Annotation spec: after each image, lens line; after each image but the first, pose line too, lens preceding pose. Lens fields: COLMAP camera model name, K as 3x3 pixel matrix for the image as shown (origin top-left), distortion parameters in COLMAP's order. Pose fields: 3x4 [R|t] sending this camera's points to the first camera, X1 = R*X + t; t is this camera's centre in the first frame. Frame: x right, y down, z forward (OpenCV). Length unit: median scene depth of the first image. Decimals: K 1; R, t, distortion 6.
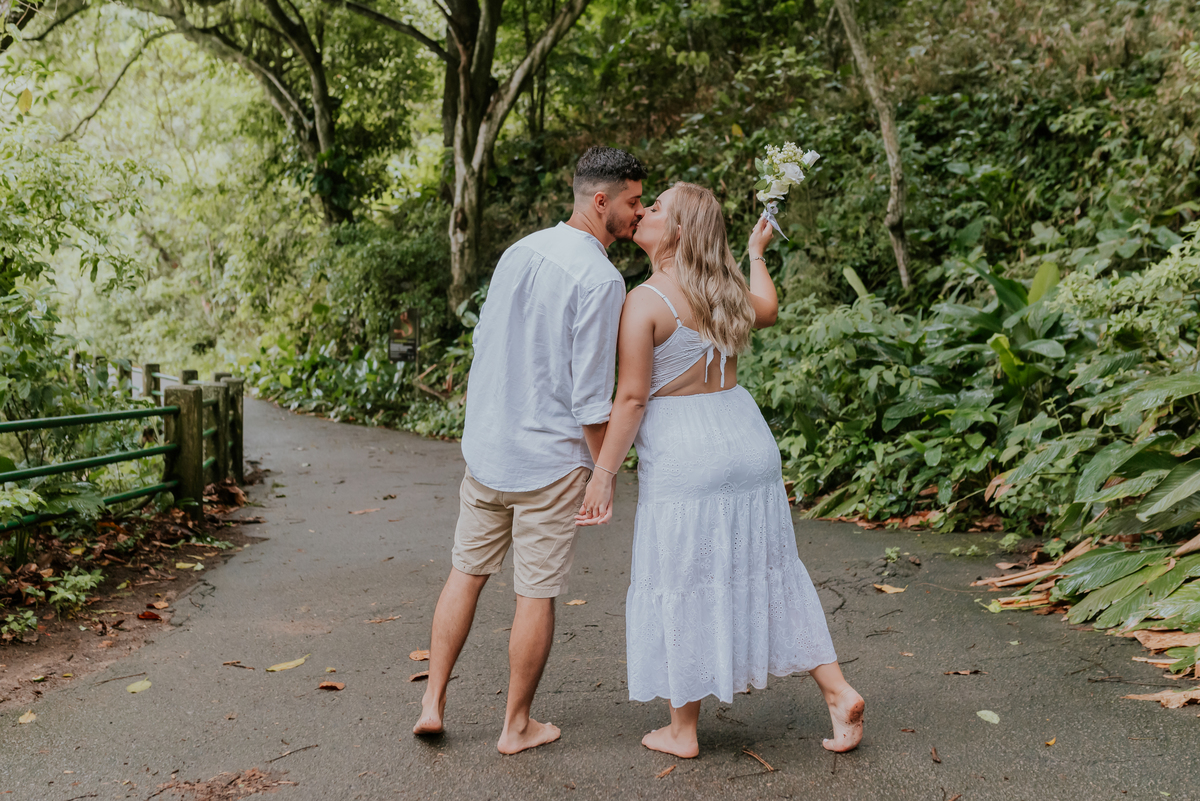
lens RADIAL K [[1288.5, 0, 600.0], [0, 1288.5, 400.5], [0, 0, 1]] dist [0.000188, 0.009613]
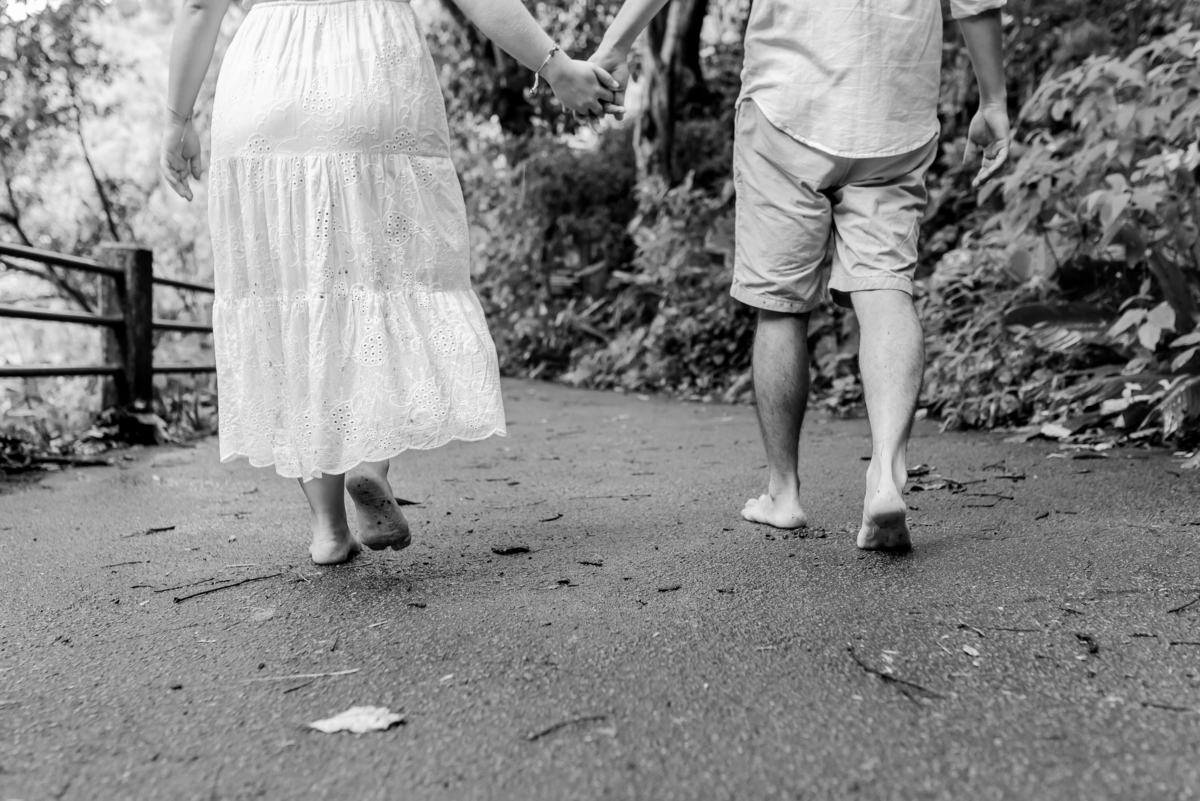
lens RADIAL K [[1288.5, 0, 600.0], [0, 1288.5, 400.5], [0, 0, 1]] dist [0.000188, 0.009613]
pose [[0.981094, 0.006036, -0.193439, 0.016059], [-0.005280, 0.999976, 0.004425, 0.022807], [0.193462, -0.003320, 0.981102, 0.179935]]
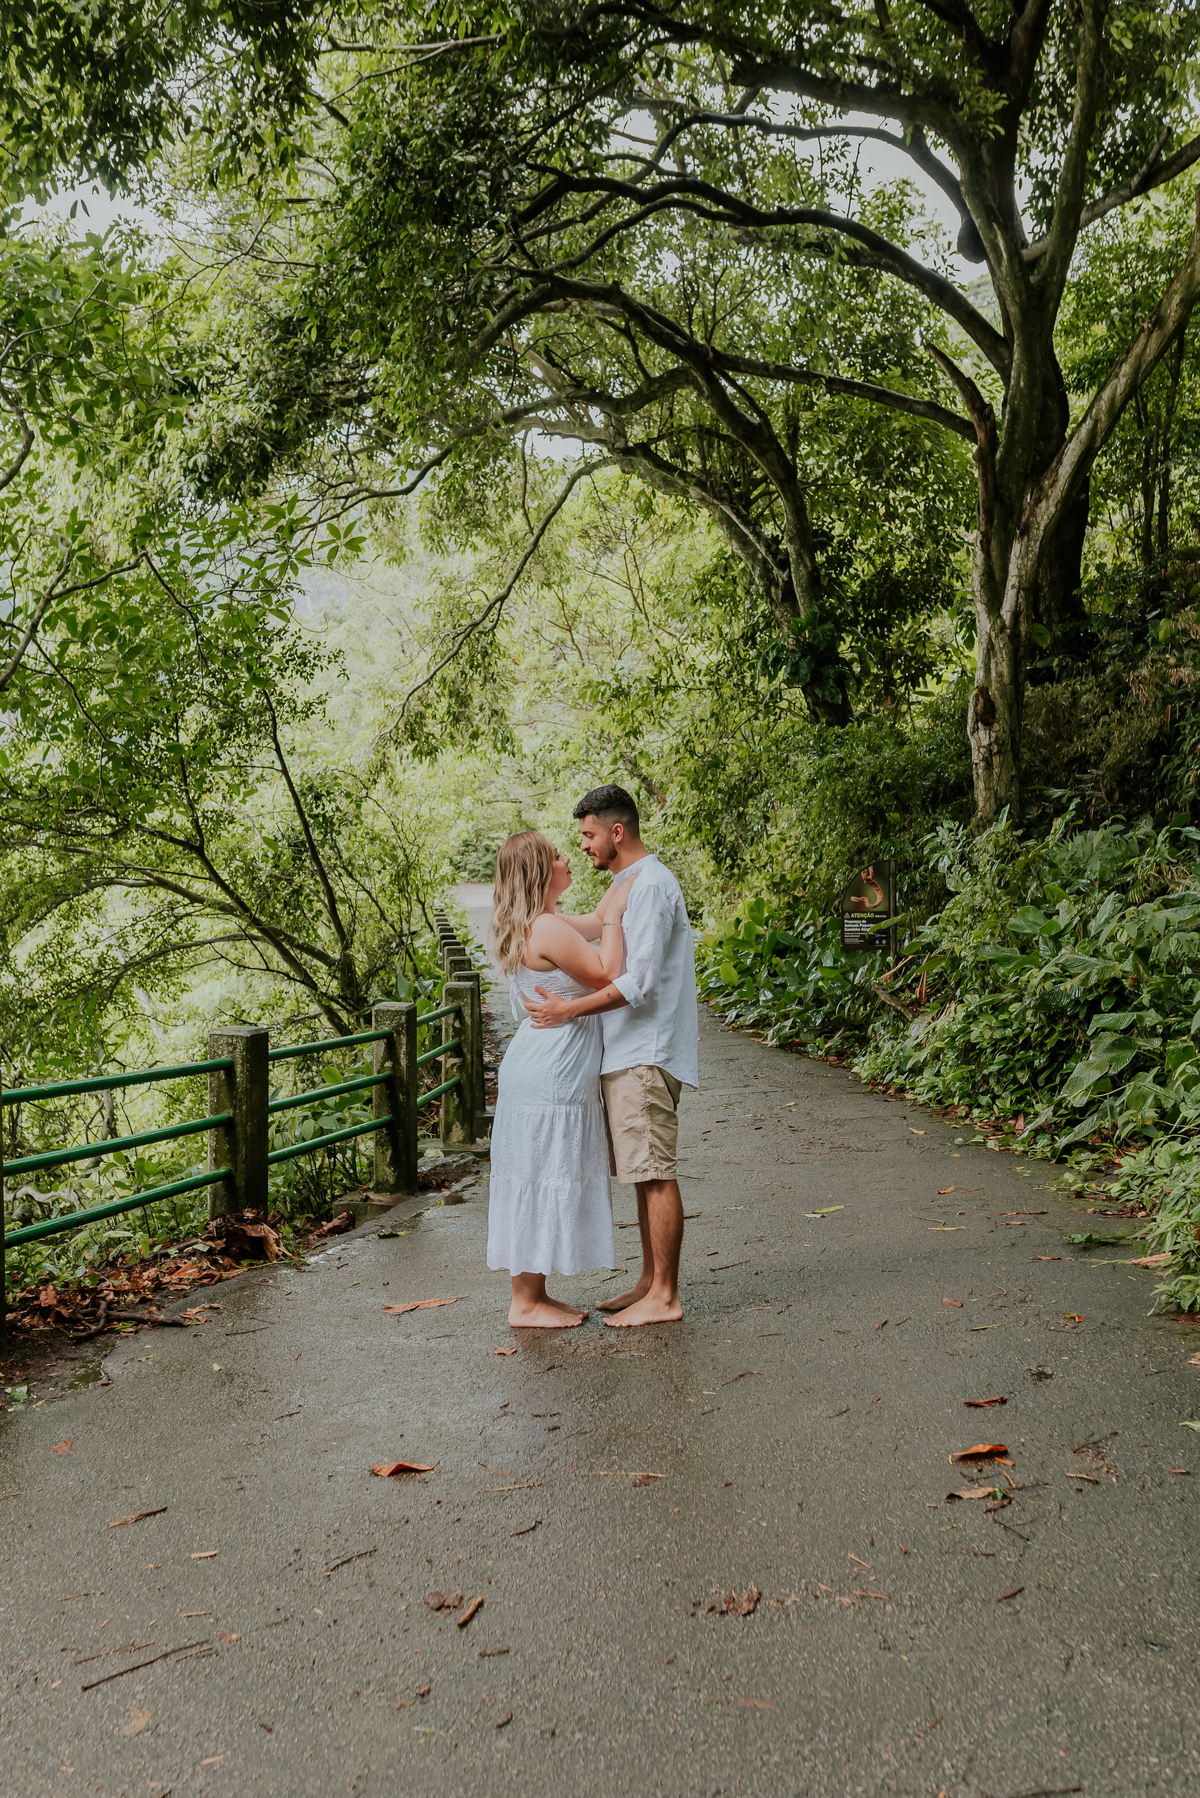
lens RADIAL K [[1784.2, 0, 597.5], [0, 1784.2, 924.9], [0, 0, 1]] dist [0.011591, 0.016260]
pose [[0.910219, -0.011522, -0.413967, 0.060167], [-0.000222, 0.999599, -0.028312, -0.014354], [0.414127, 0.025862, 0.909851, 0.153854]]
